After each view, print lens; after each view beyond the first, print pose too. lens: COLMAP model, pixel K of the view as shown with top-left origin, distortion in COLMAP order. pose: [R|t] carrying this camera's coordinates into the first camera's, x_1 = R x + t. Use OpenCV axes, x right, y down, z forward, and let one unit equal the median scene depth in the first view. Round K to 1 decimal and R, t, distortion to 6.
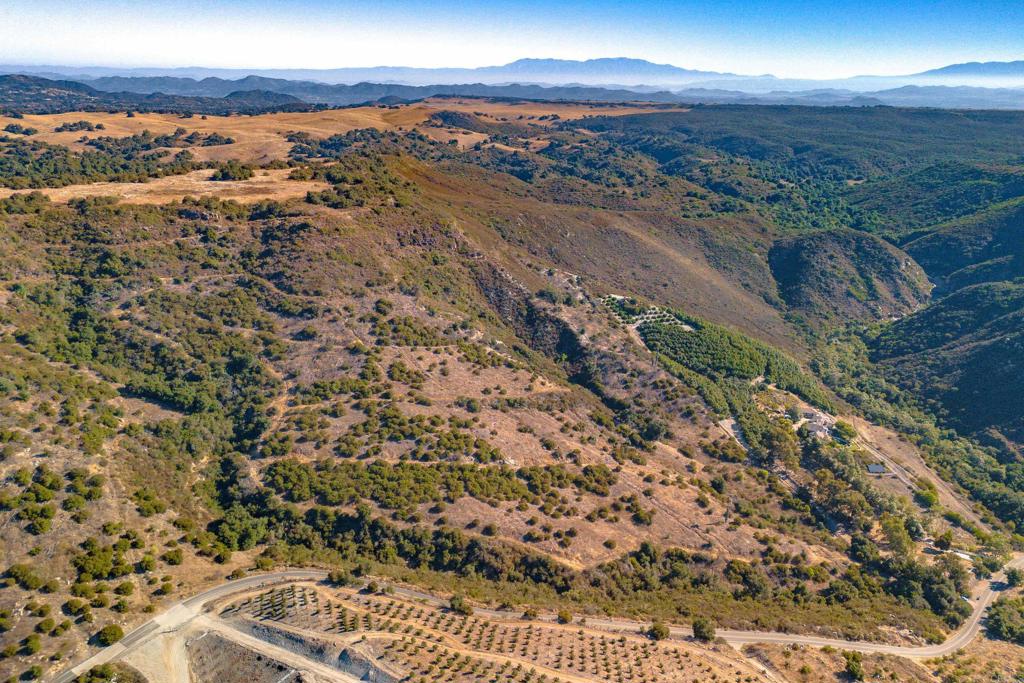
lens RADIAL K [[752.0, 0, 512.0], [0, 752.0, 341.5], [0, 0, 1]] dist [0.078263, -0.080861]
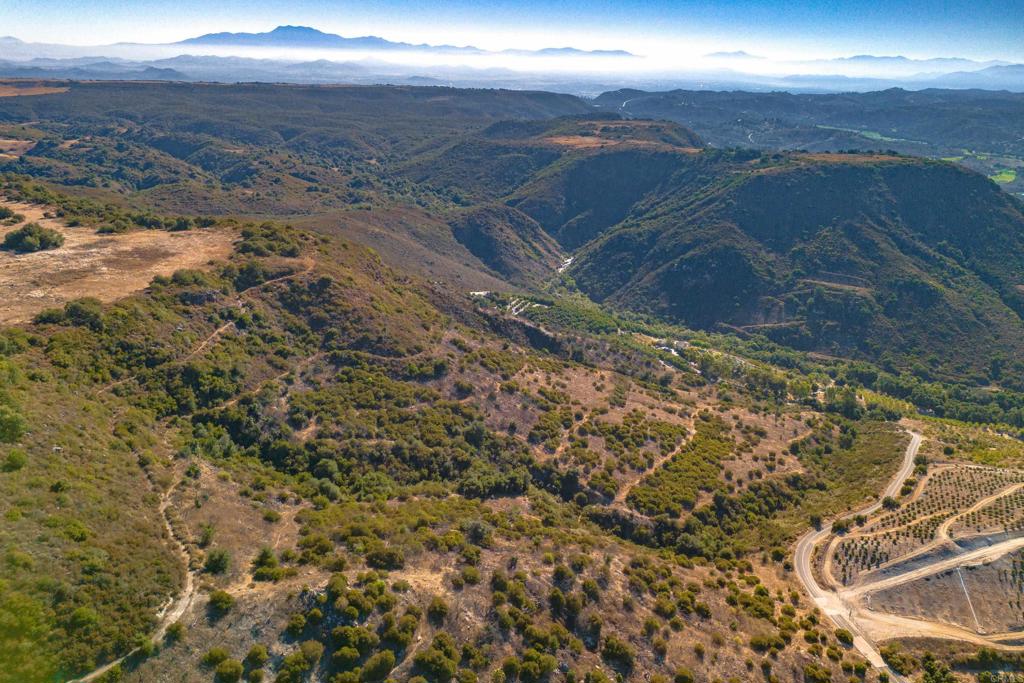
lens RADIAL K [[752.0, 0, 512.0], [0, 752.0, 341.5], [0, 0, 1]] dist [0.078263, -0.080861]
pose [[0.657139, -0.257025, 0.708595, -1.068866], [0.229840, 0.963625, 0.136381, -0.219721], [-0.717873, 0.073243, 0.692310, 0.360914]]
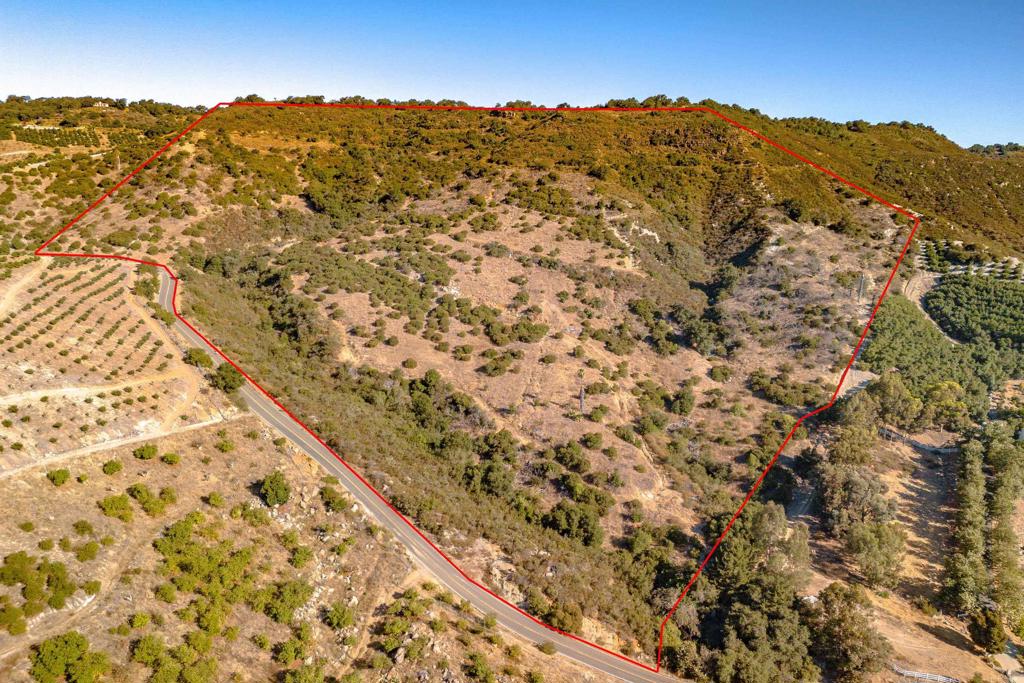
lens RADIAL K [[752.0, 0, 512.0], [0, 752.0, 341.5], [0, 0, 1]] dist [0.078263, -0.080861]
pose [[0.562814, 0.173851, -0.808094, 0.803037], [-0.268964, 0.962946, 0.019839, 0.191130], [0.781600, 0.206182, 0.588719, 0.585316]]
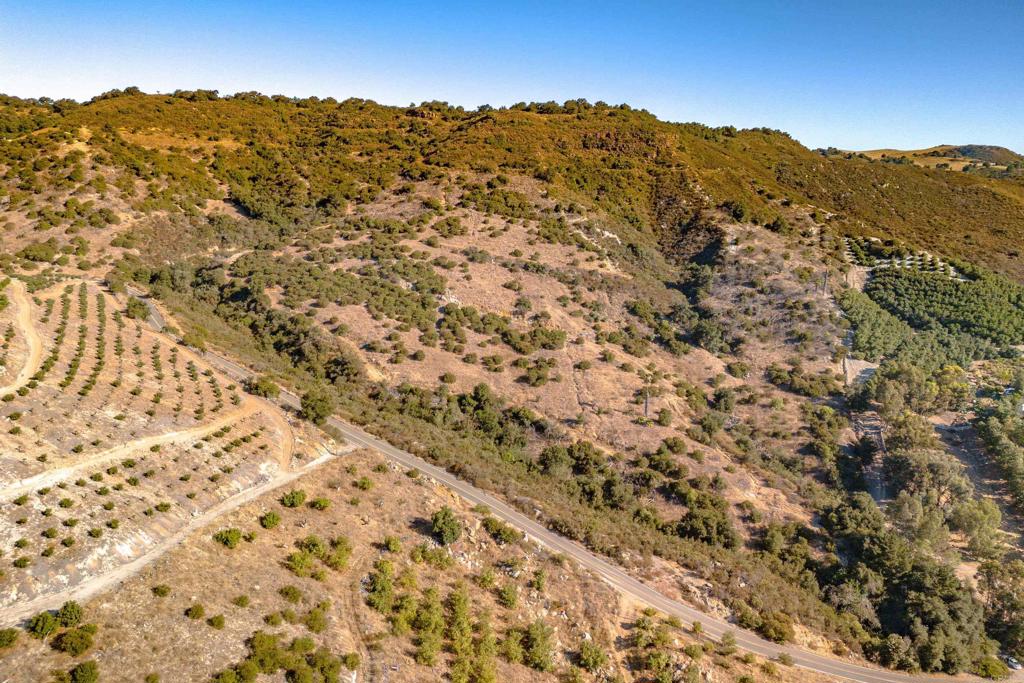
lens RADIAL K [[752.0, 0, 512.0], [0, 752.0, 341.5], [0, 0, 1]] dist [0.078263, -0.080861]
pose [[0.735725, 0.142233, -0.662178, 0.651606], [-0.219079, 0.975116, -0.033962, 0.232500], [0.640869, 0.170056, 0.748577, 0.446995]]
